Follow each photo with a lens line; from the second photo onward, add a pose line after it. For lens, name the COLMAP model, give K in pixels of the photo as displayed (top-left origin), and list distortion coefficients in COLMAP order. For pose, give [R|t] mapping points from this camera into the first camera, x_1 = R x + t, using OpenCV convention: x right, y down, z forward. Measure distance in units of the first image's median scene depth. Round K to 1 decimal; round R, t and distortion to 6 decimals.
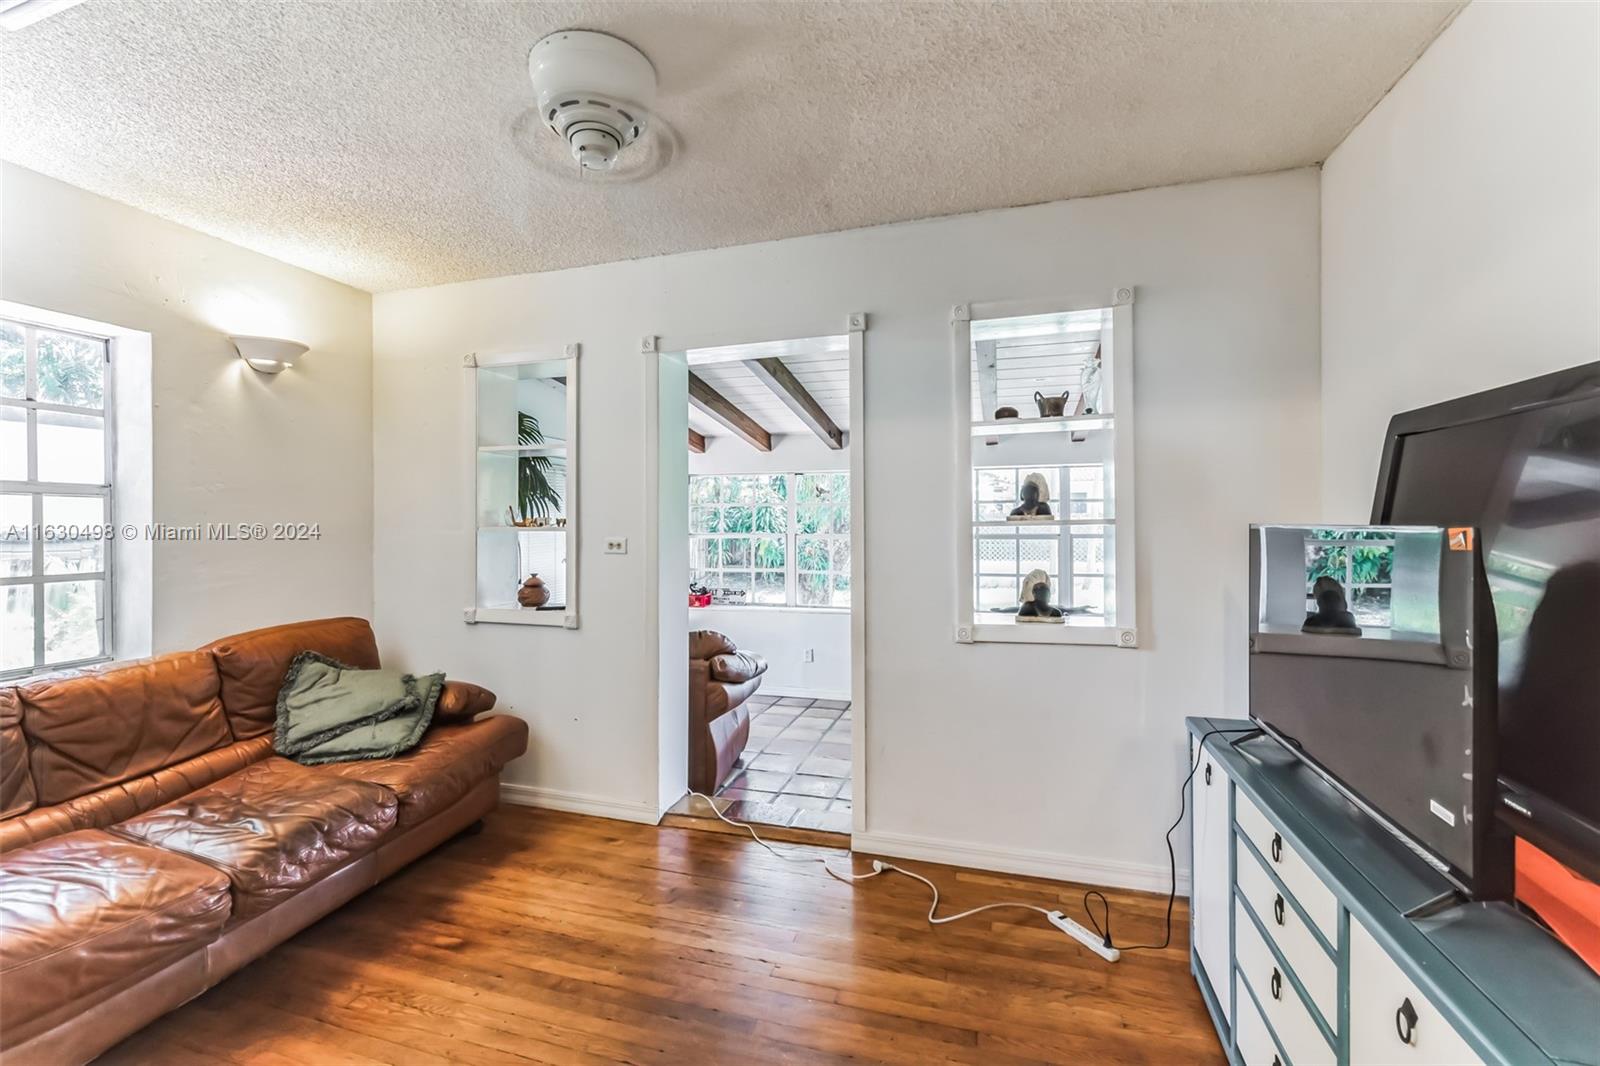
lens RADIAL K [[688.9, 0, 793.9], [0, 688.9, 515.5], [0, 0, 1]] dist [-0.001265, 0.000844]
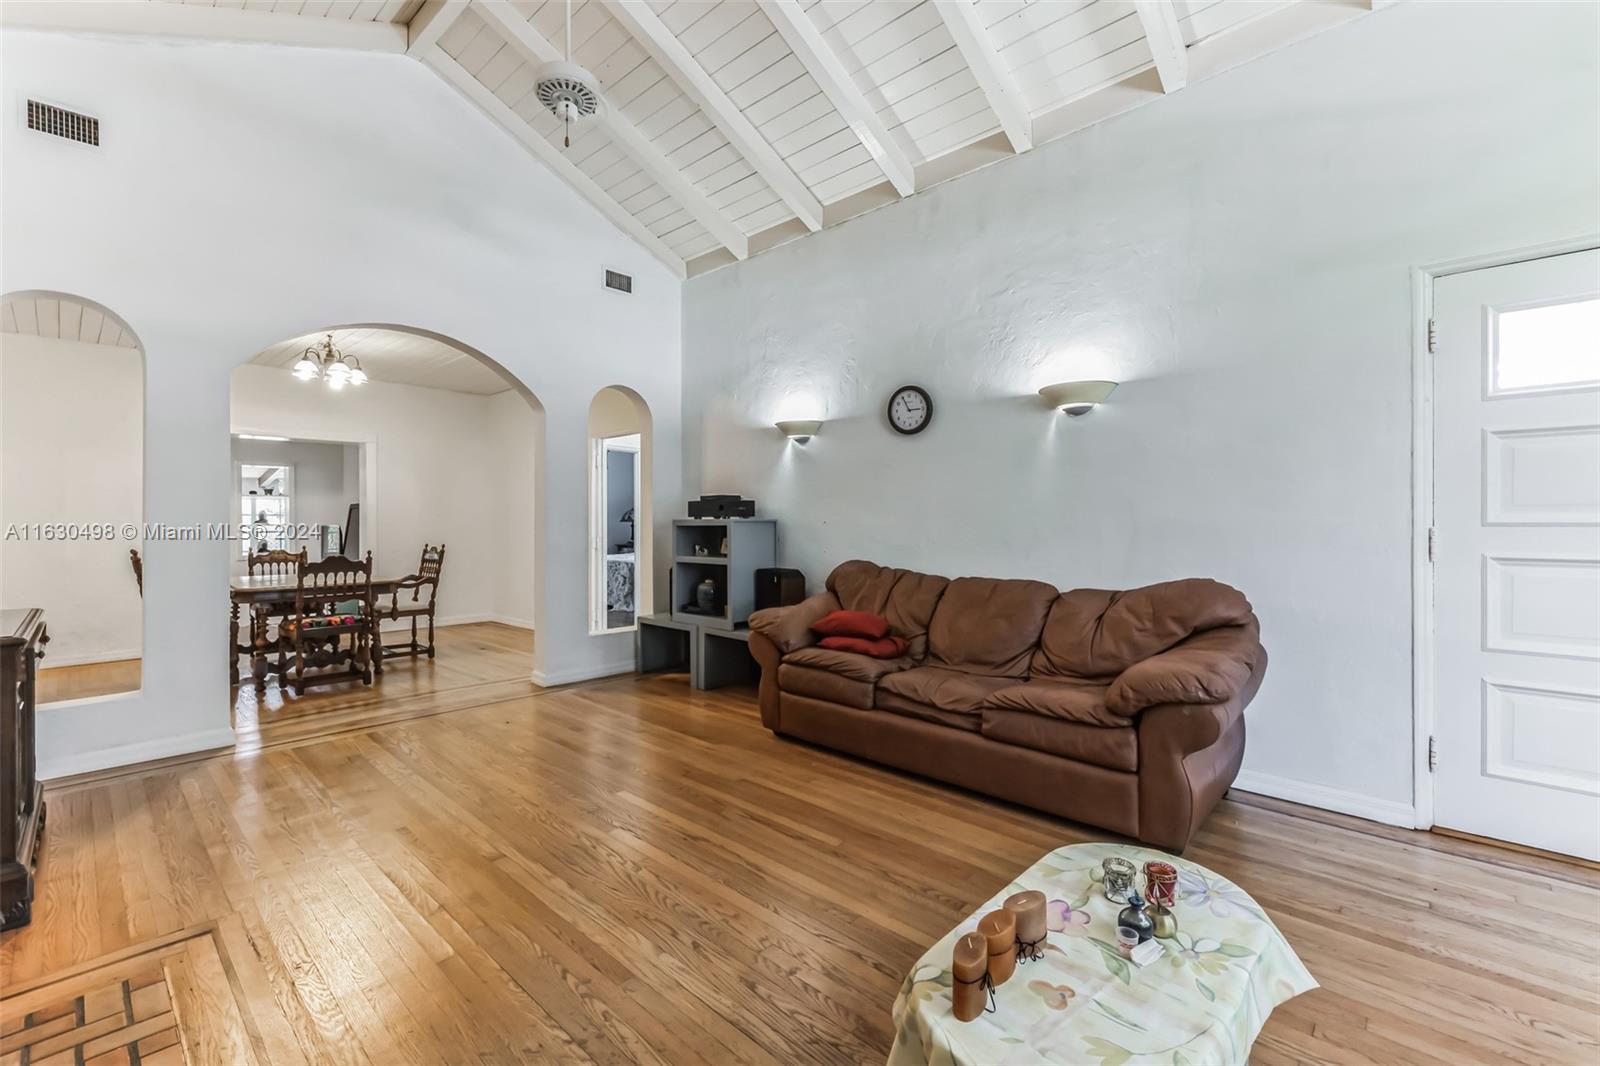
lens RADIAL K [[688.9, 0, 757.9], [0, 688.9, 522.2], [0, 0, 1]] dist [-0.001265, 0.000844]
pose [[0.476454, 0.006178, 0.879178, -1.288023], [-0.008404, 0.999962, -0.002473, -0.014515], [-0.879159, -0.006210, 0.476487, -2.419951]]
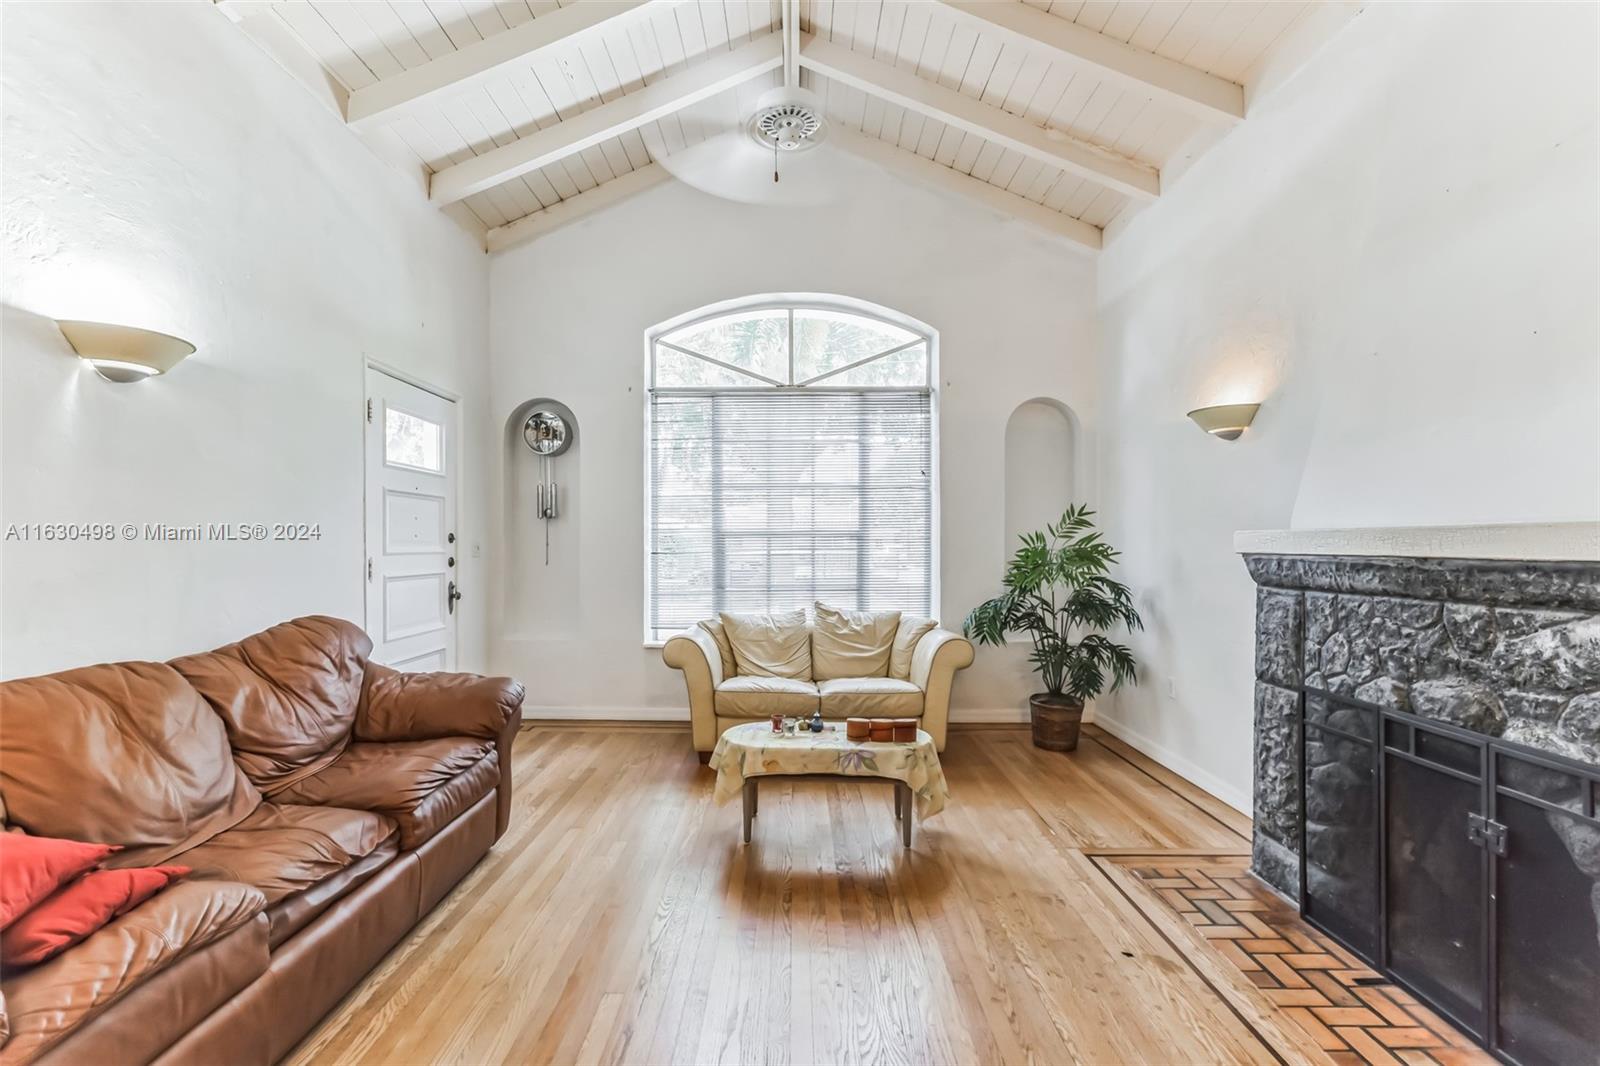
lens RADIAL K [[688.9, 0, 794.4], [0, 688.9, 545.7], [0, 0, 1]] dist [-0.001265, 0.000844]
pose [[-0.959573, 0.003548, -0.281438, -0.498744], [0.004352, 0.999988, -0.002233, -0.030838], [0.281427, -0.003367, -0.959577, -1.476256]]
